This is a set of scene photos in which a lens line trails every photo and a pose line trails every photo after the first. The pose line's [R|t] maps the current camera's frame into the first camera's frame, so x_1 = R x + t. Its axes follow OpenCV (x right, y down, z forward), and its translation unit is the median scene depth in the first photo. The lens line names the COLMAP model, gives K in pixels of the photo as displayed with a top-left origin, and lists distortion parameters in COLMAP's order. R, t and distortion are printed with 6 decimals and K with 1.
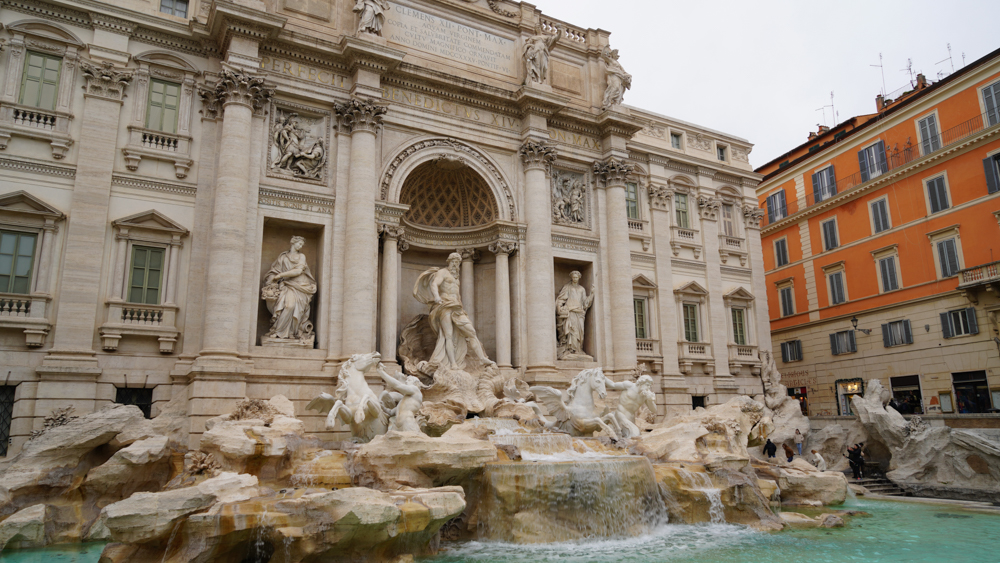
lens RADIAL K [[669.0, 0, 500.0], [0, 669.0, 281.5], [0, 0, 1]] dist [-0.032051, 0.023875]
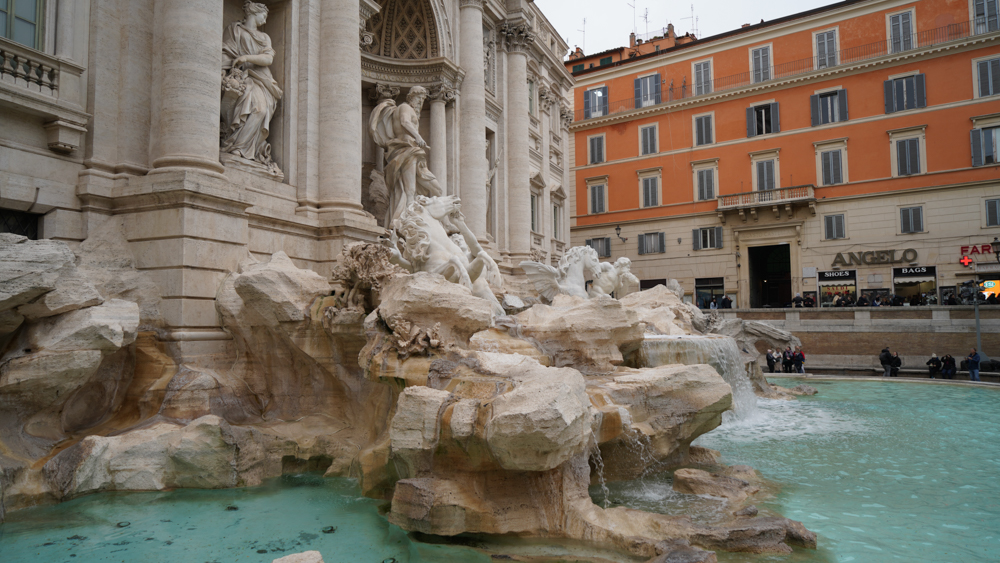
lens RADIAL K [[669.0, 0, 500.0], [0, 669.0, 281.5], [0, 0, 1]] dist [-0.032051, 0.023875]
pose [[0.796217, 0.050059, 0.602937, -0.360032], [-0.134951, 0.986158, 0.096336, 0.074916], [-0.589769, -0.158071, 0.791951, 0.236466]]
